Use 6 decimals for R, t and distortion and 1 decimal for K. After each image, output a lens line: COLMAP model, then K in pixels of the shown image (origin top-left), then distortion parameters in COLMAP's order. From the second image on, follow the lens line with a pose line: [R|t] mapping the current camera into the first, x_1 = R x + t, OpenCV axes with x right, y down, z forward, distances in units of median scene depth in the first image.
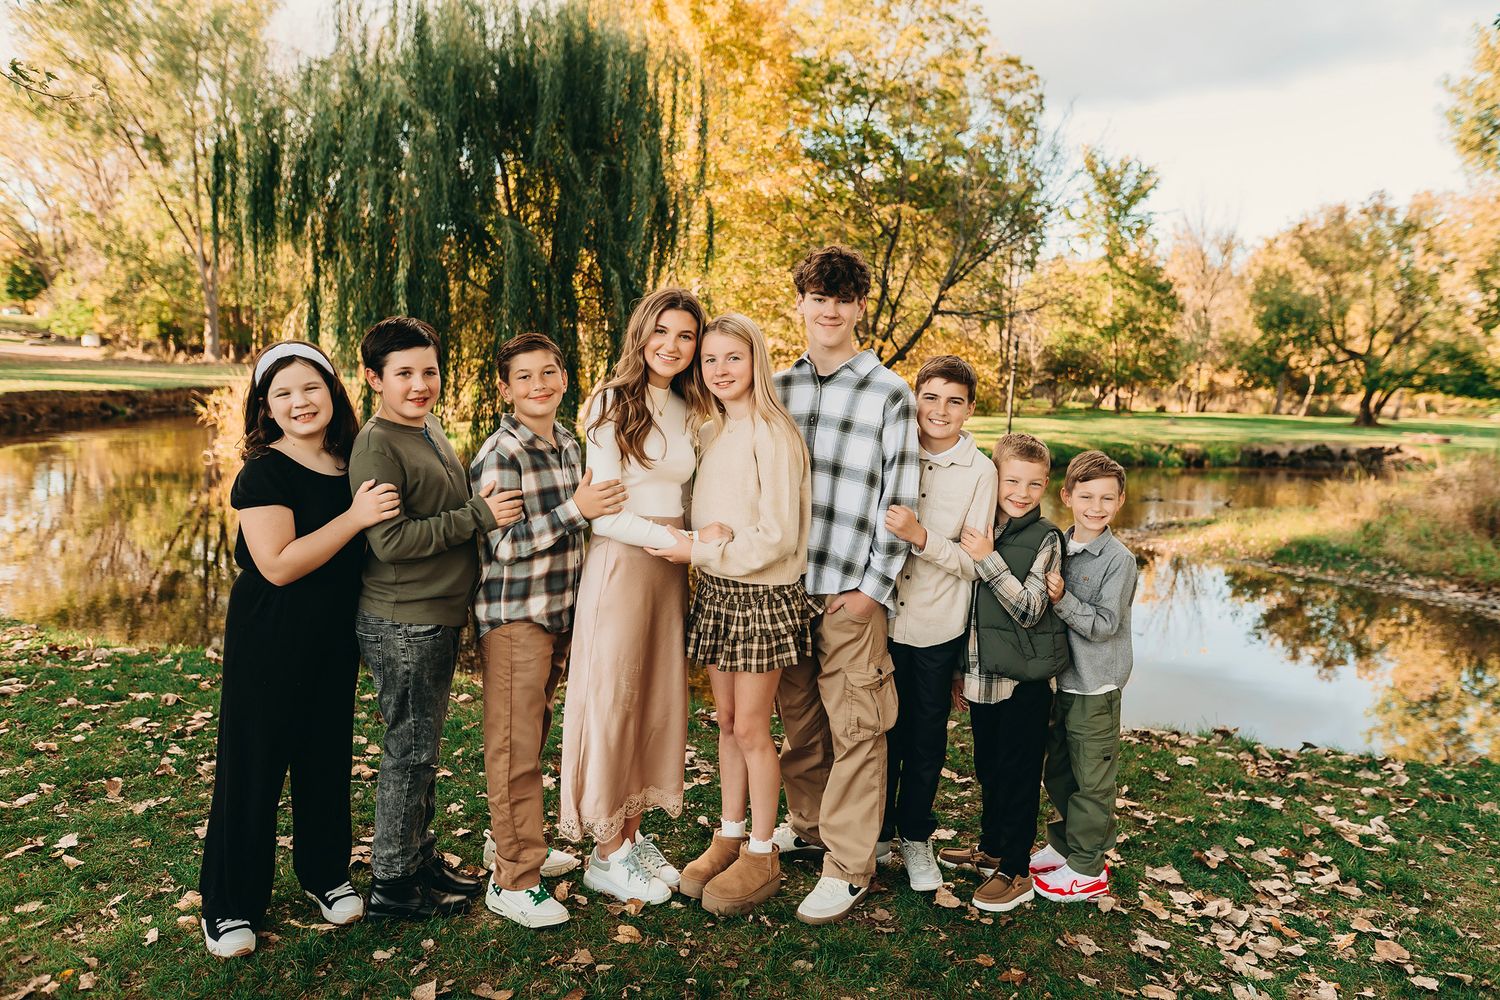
lens RADIAL K [[1041.7, 0, 749.1], [0, 1041.7, 500.9], [0, 0, 1]] dist [-0.052112, 0.047678]
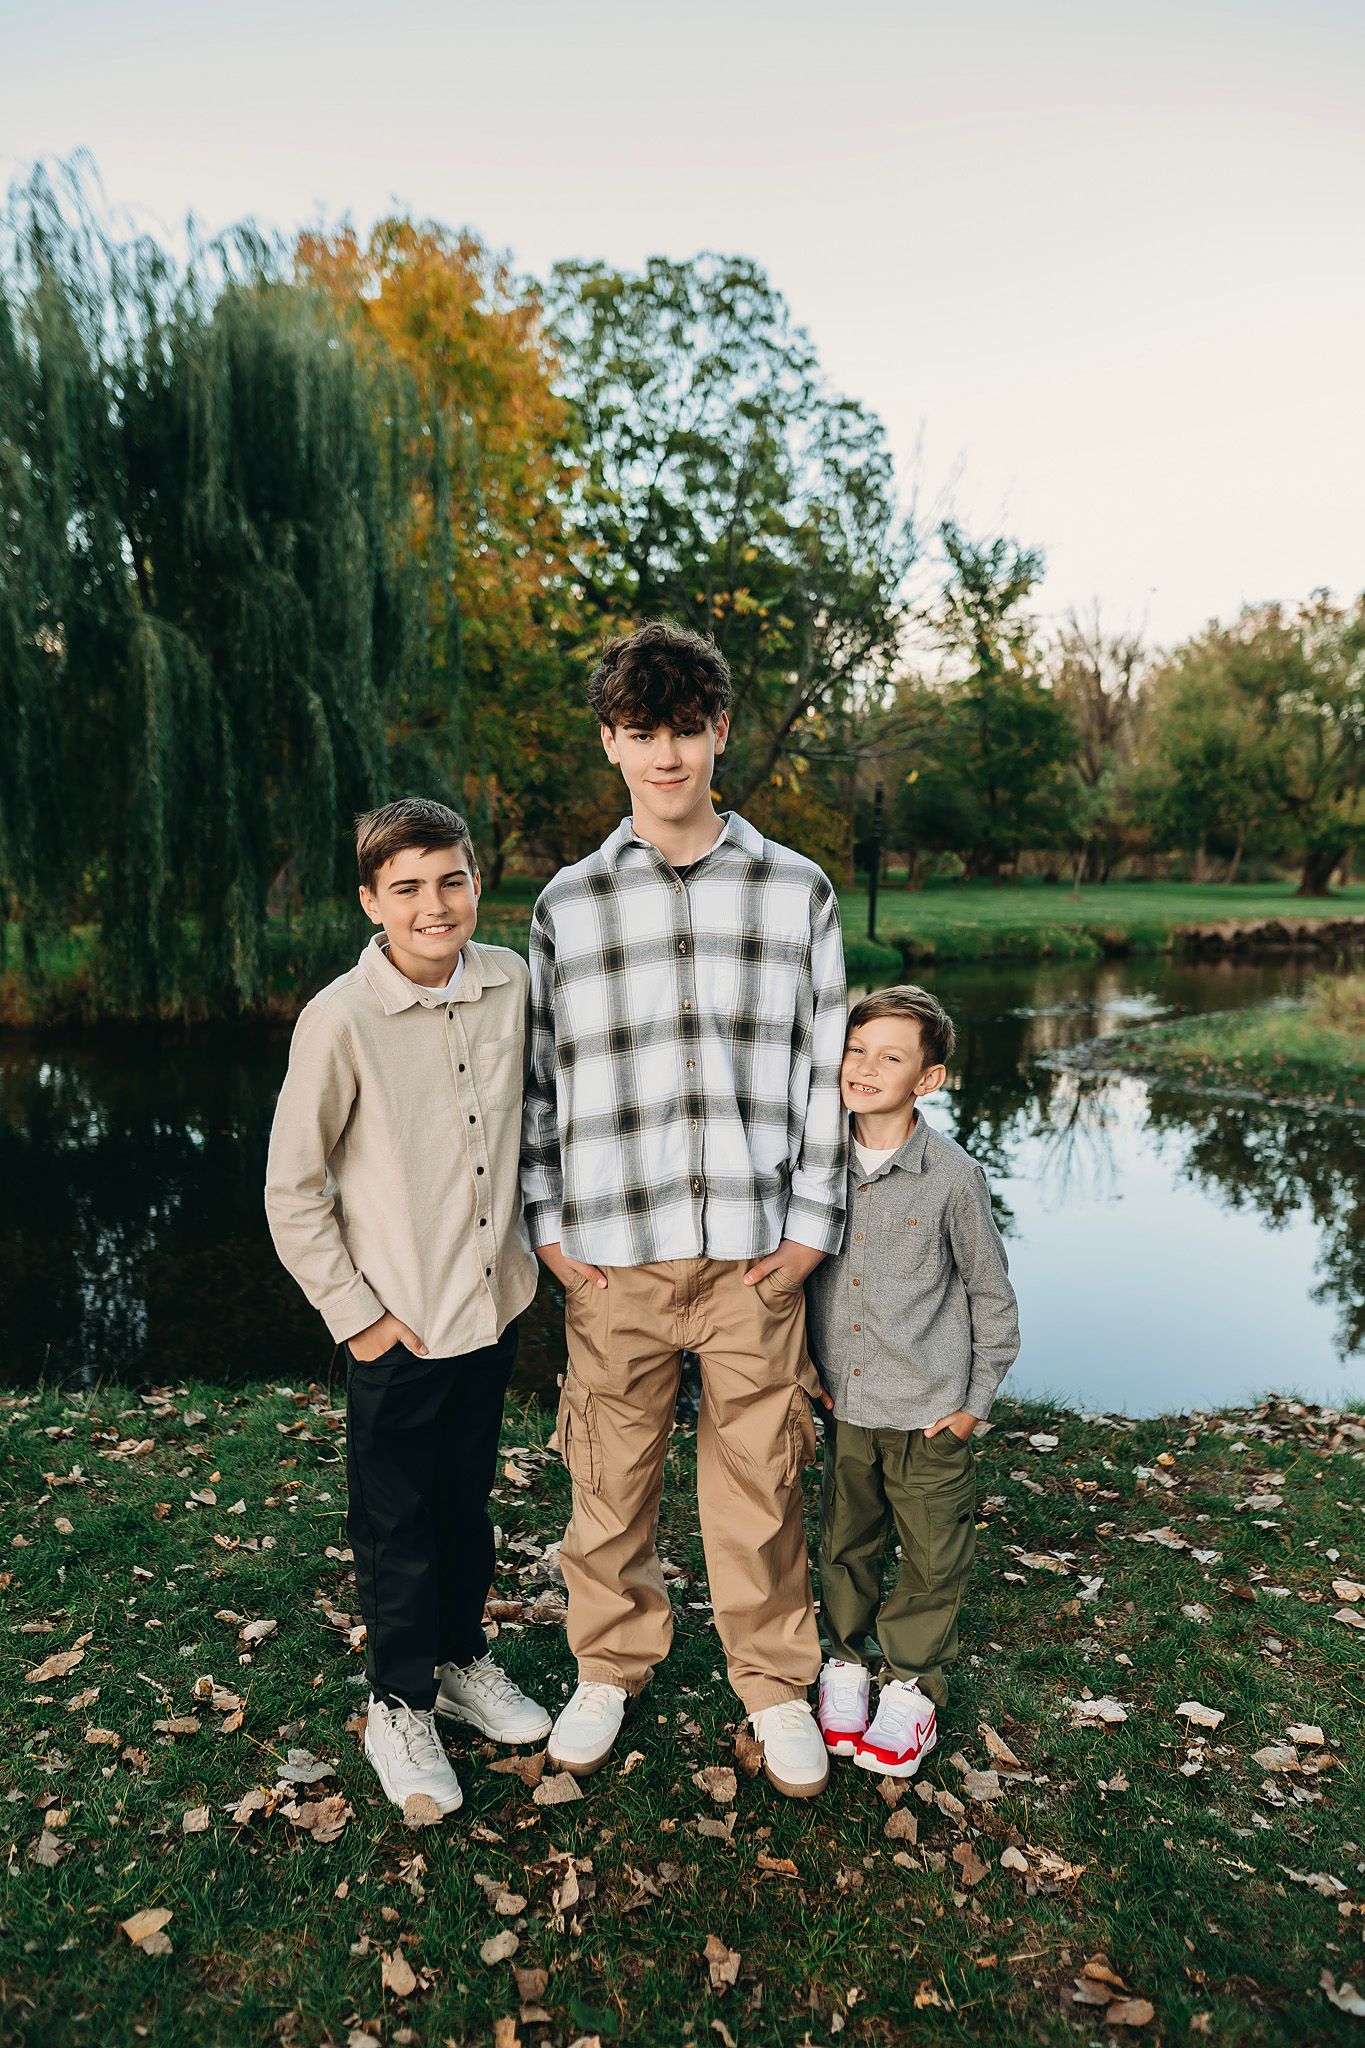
lens RADIAL K [[1422.3, 0, 678.7], [0, 1422.3, 1021.0], [0, 0, 1]] dist [-0.052112, 0.047678]
pose [[0.990830, -0.034795, 0.130554, -0.008947], [0.034103, 0.999390, 0.007535, -0.003684], [-0.130737, -0.003013, 0.991413, 0.025636]]
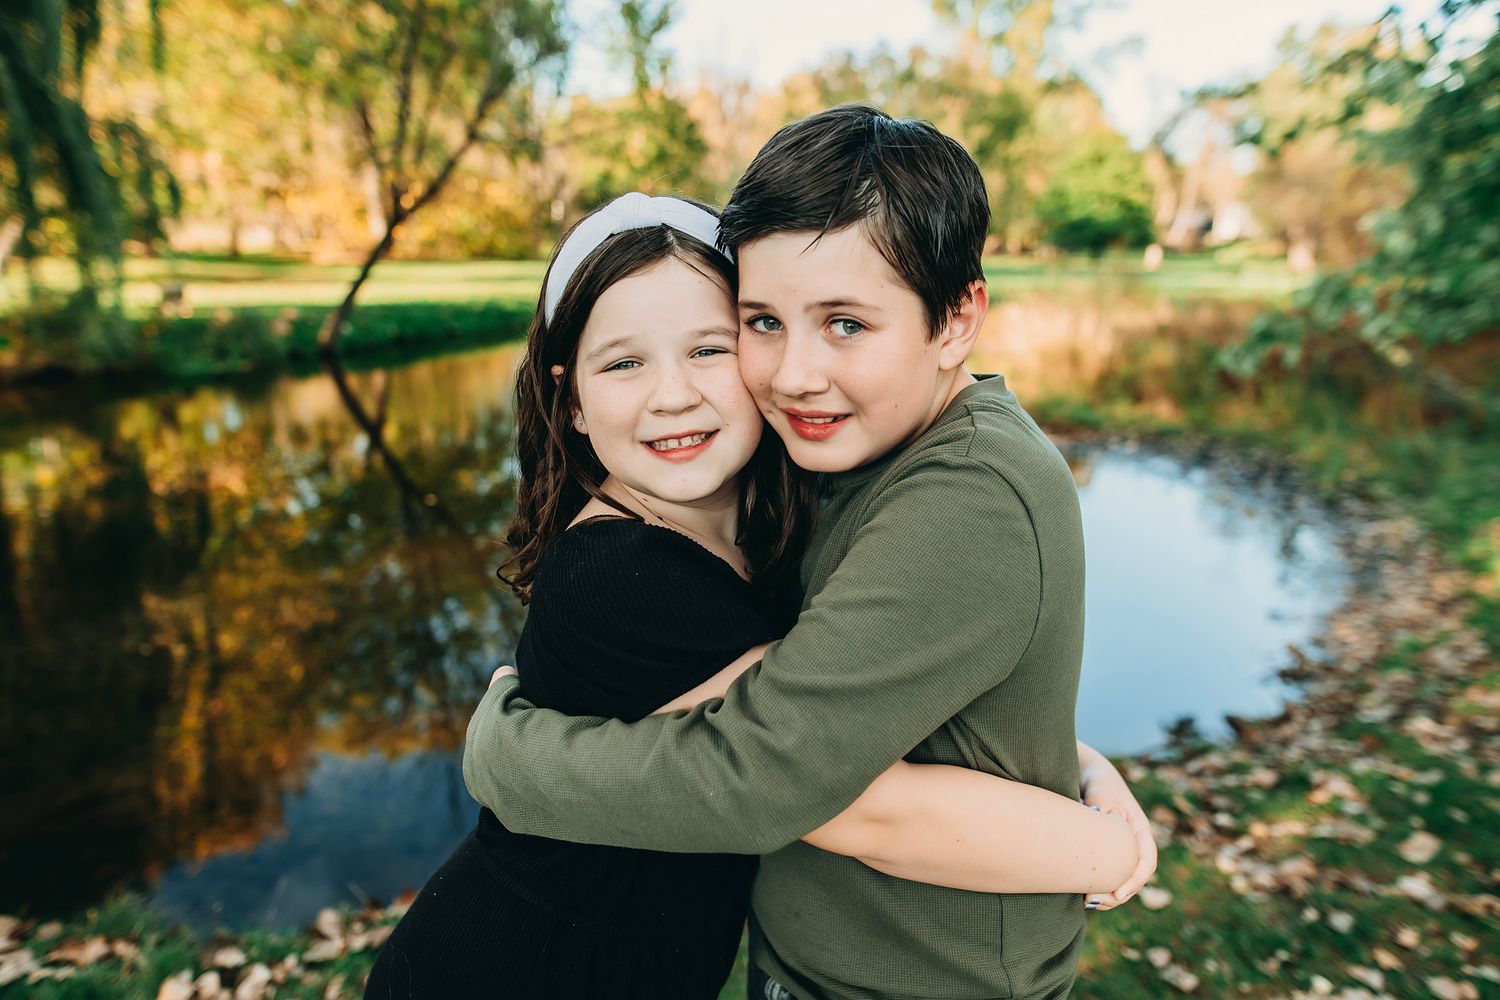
lens RADIAL K [[1041.7, 0, 747.8], [0, 1041.7, 494.9], [0, 0, 1]] dist [-0.052112, 0.047678]
pose [[0.902856, -0.103781, 0.417230, 0.002966], [0.043844, 0.987595, 0.150777, -0.007960], [-0.427702, -0.117837, 0.896206, 0.062258]]
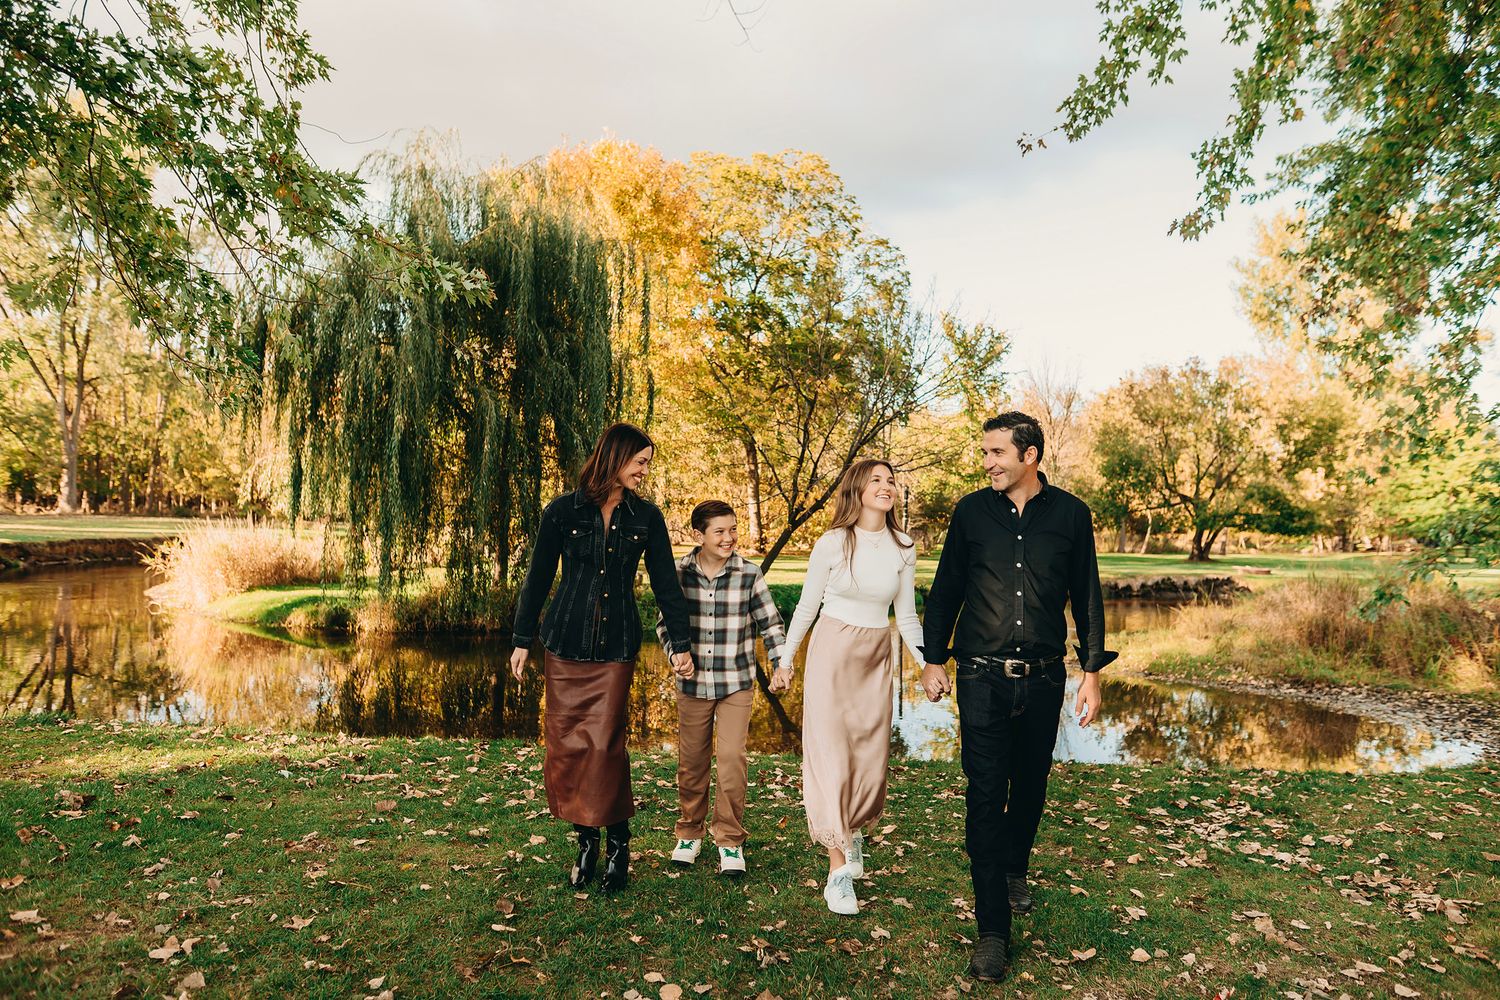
lens RADIAL K [[1041.7, 0, 756.5], [0, 1041.7, 507.9], [0, 0, 1]] dist [-0.052112, 0.047678]
pose [[0.990219, -0.008357, 0.139269, -0.037649], [0.026821, 0.990988, -0.131237, 0.005114], [-0.136918, 0.133689, 0.981520, -0.050832]]
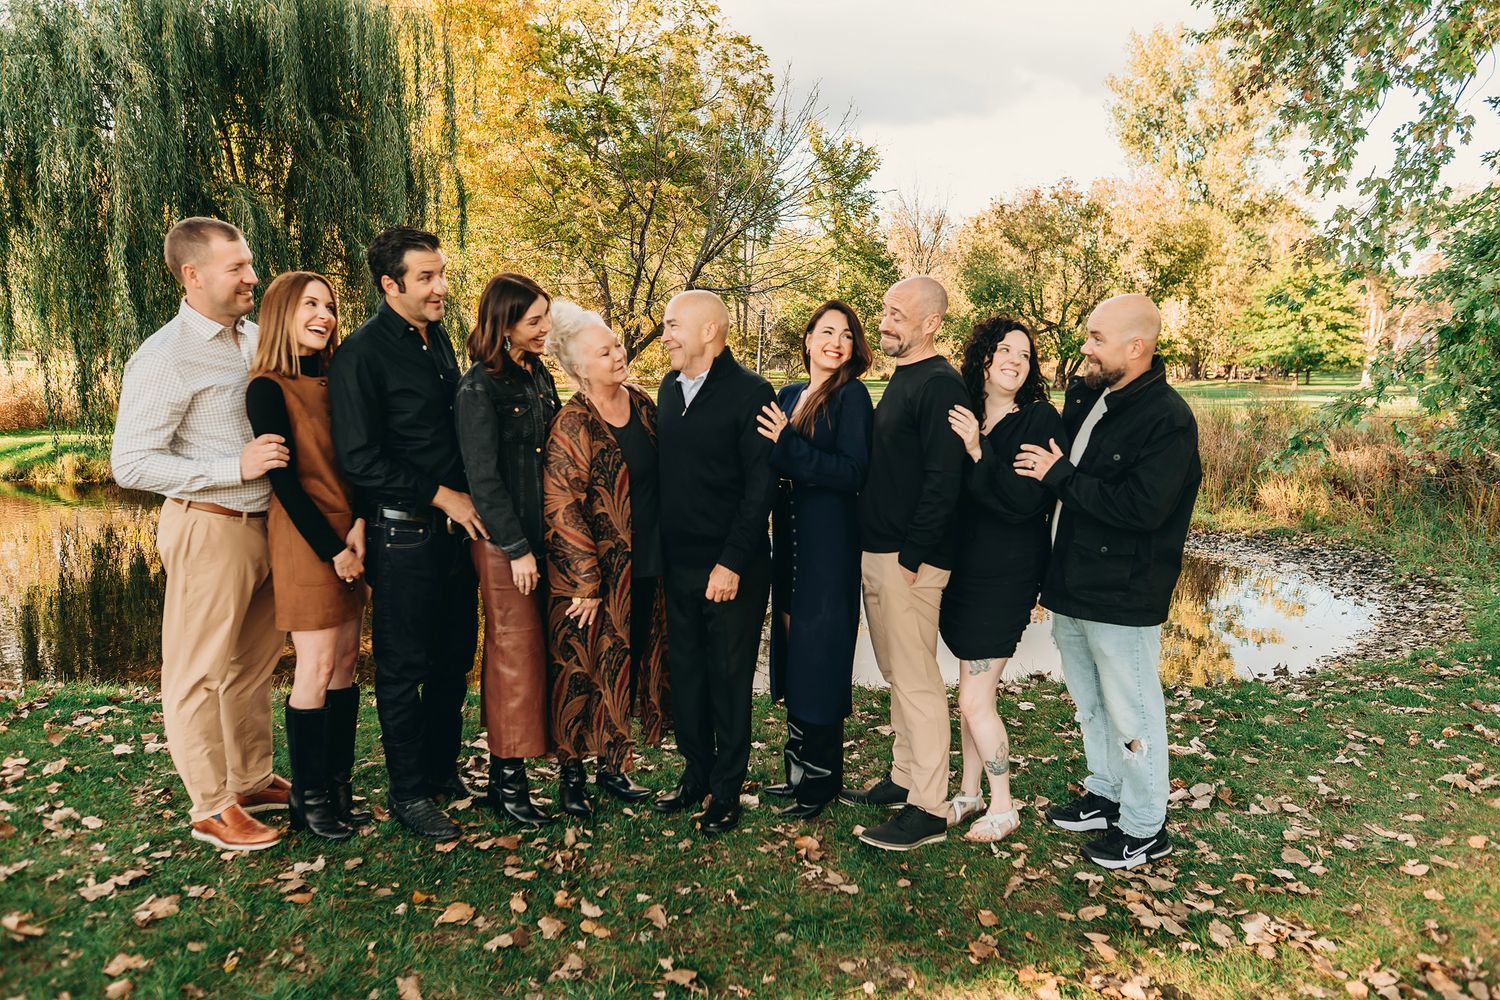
lens RADIAL K [[1041.7, 0, 748.4], [0, 1041.7, 494.3], [0, 0, 1]] dist [-0.052112, 0.047678]
pose [[0.967407, -0.046160, 0.248984, -0.013623], [0.041382, 0.998846, 0.024392, -0.001458], [-0.249822, -0.013293, 0.968200, 0.000283]]
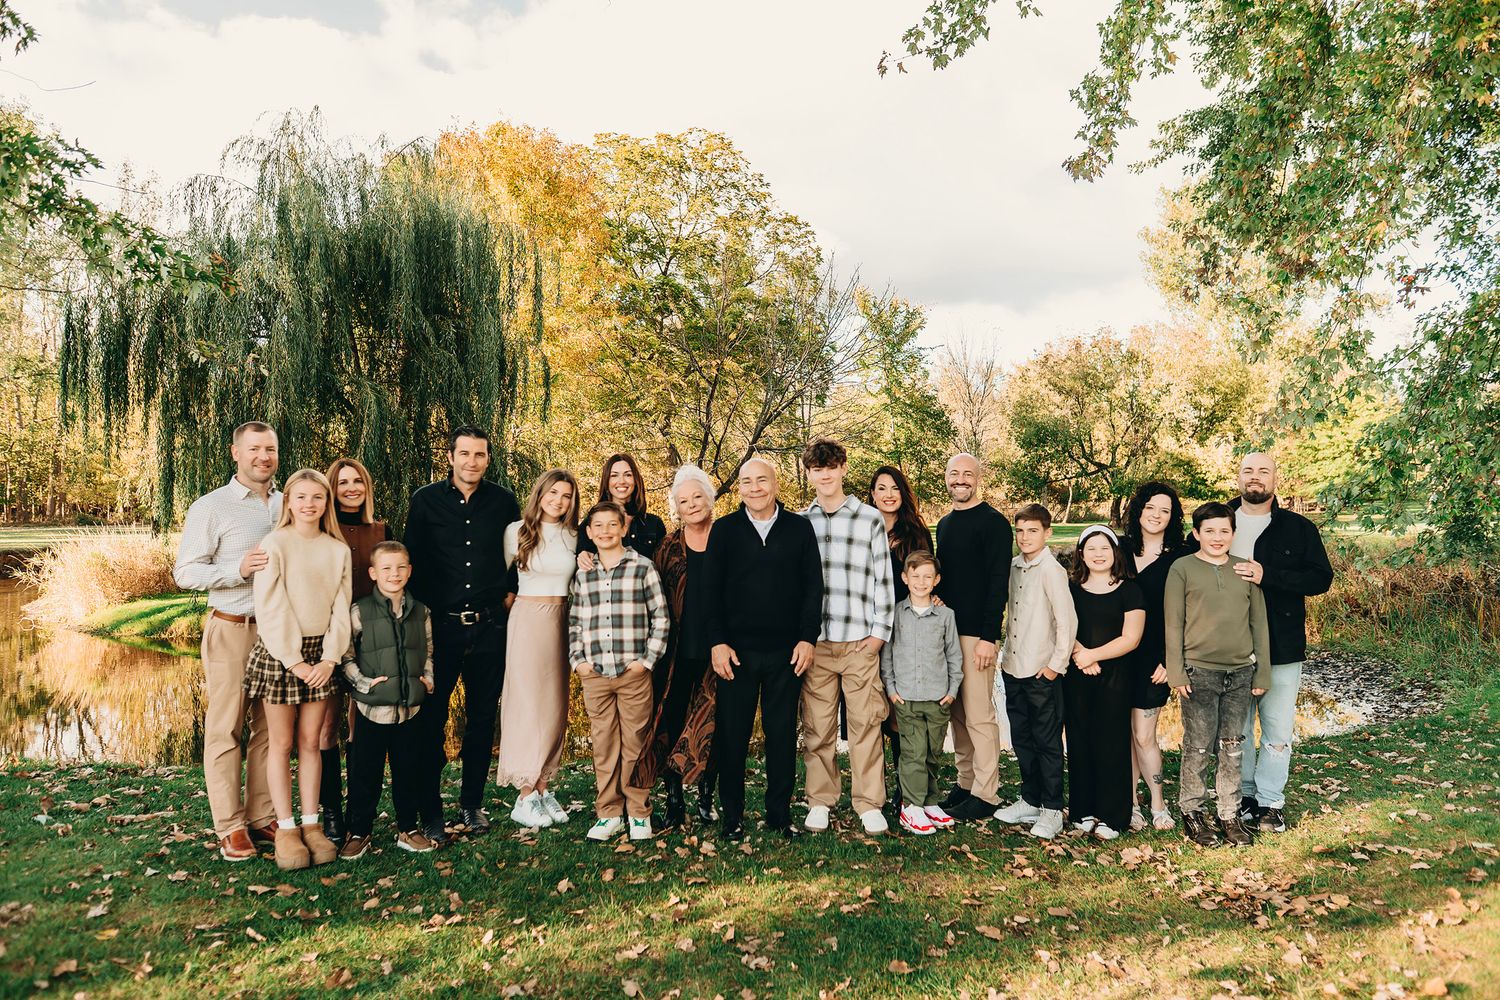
lens RADIAL K [[1041.7, 0, 752.1], [0, 1041.7, 493.6], [0, 0, 1]] dist [-0.052112, 0.047678]
pose [[0.978932, -0.046466, 0.198830, -0.022726], [0.072478, 0.989428, -0.125613, 0.003815], [-0.190891, 0.137378, 0.971951, -0.042681]]
